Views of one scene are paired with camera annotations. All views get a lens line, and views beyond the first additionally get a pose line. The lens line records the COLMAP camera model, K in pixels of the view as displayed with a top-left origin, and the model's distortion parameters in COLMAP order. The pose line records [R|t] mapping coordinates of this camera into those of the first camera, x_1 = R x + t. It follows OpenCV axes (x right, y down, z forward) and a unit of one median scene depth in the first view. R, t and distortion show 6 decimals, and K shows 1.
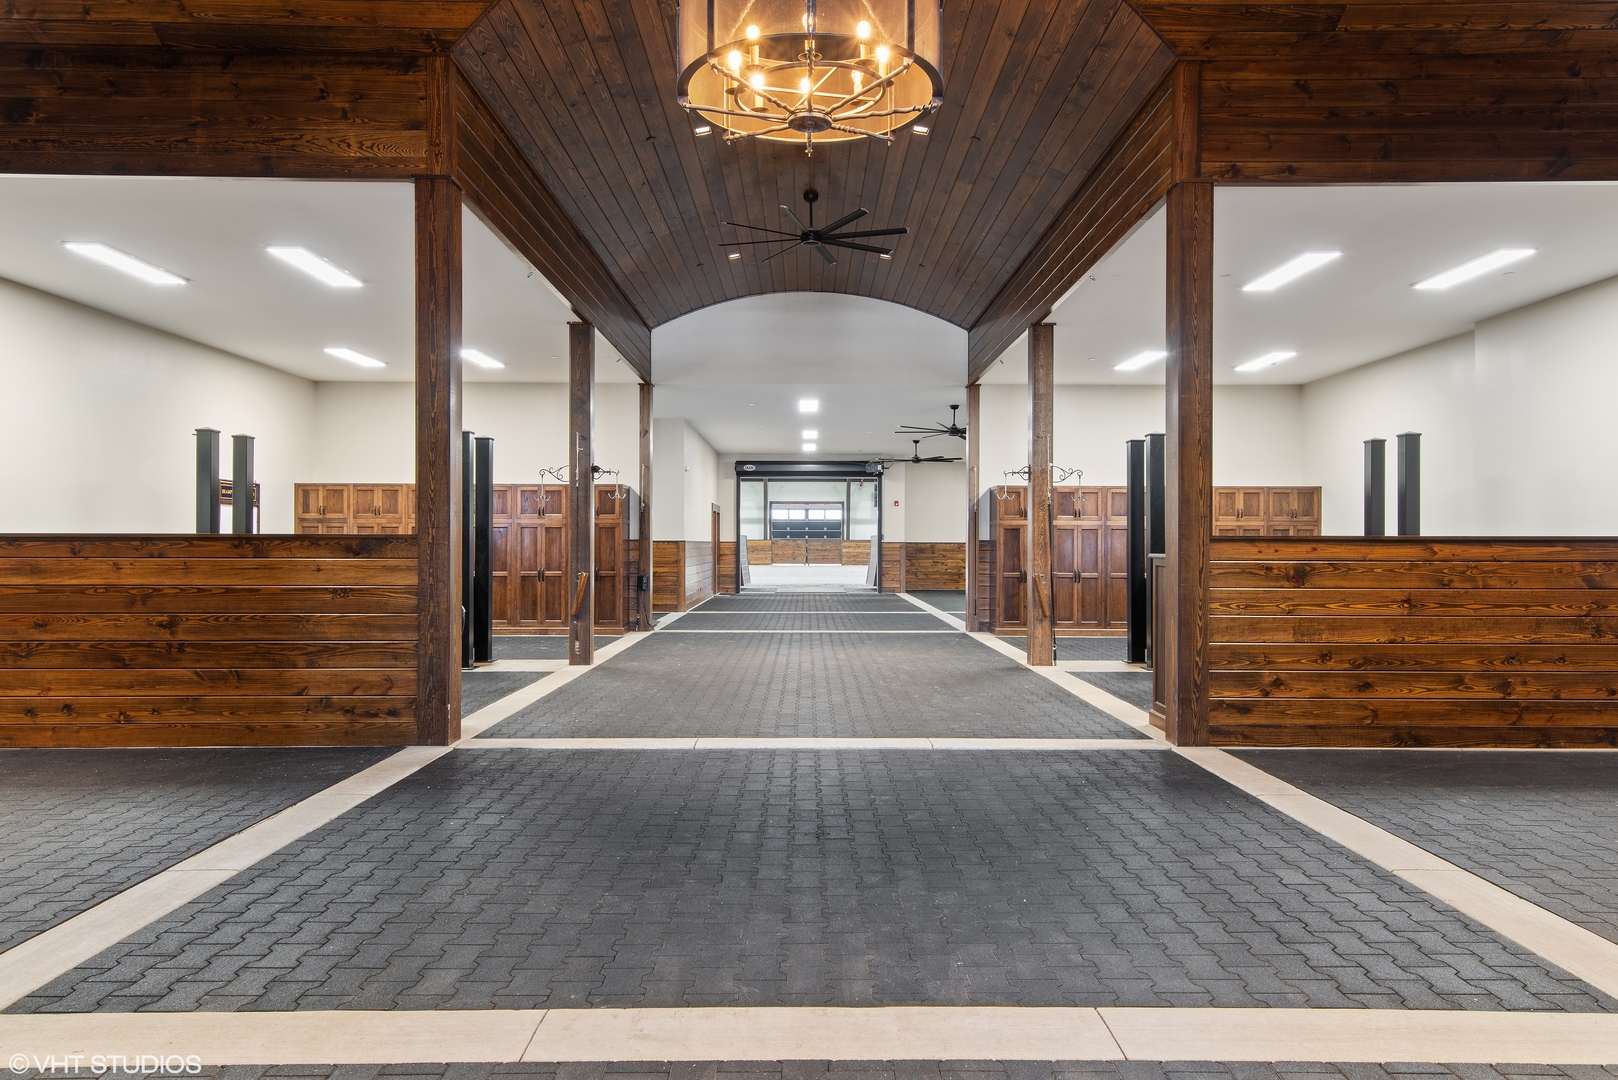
lens RADIAL K [[1080.2, 0, 809.0], [0, 1080.2, 540.0], [0, 0, 1]] dist [0.000730, 0.000221]
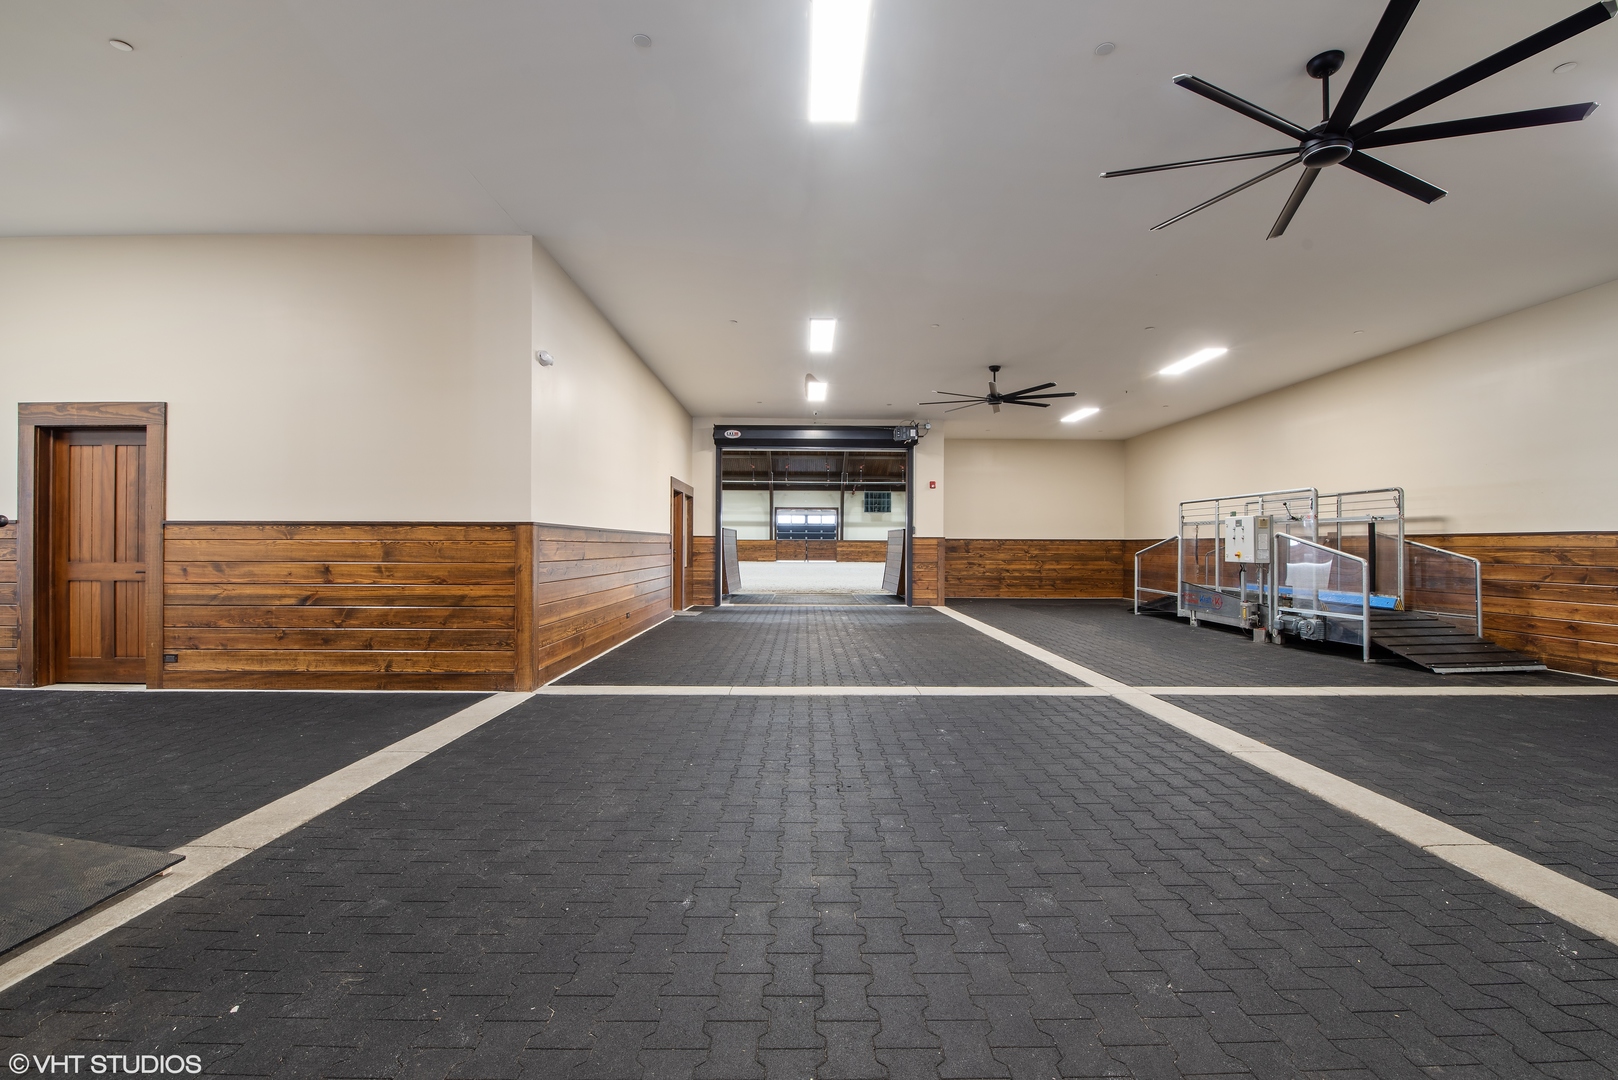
lens RADIAL K [[696.3, 0, 809.0], [0, 696.3, 540.0], [0, 0, 1]] dist [-0.000160, -0.000018]
pose [[0.999988, 0.002691, 0.004052, -0.004897], [-0.002674, 0.999987, -0.004290, 0.005730], [-0.004063, 0.004279, 0.999983, 0.484161]]
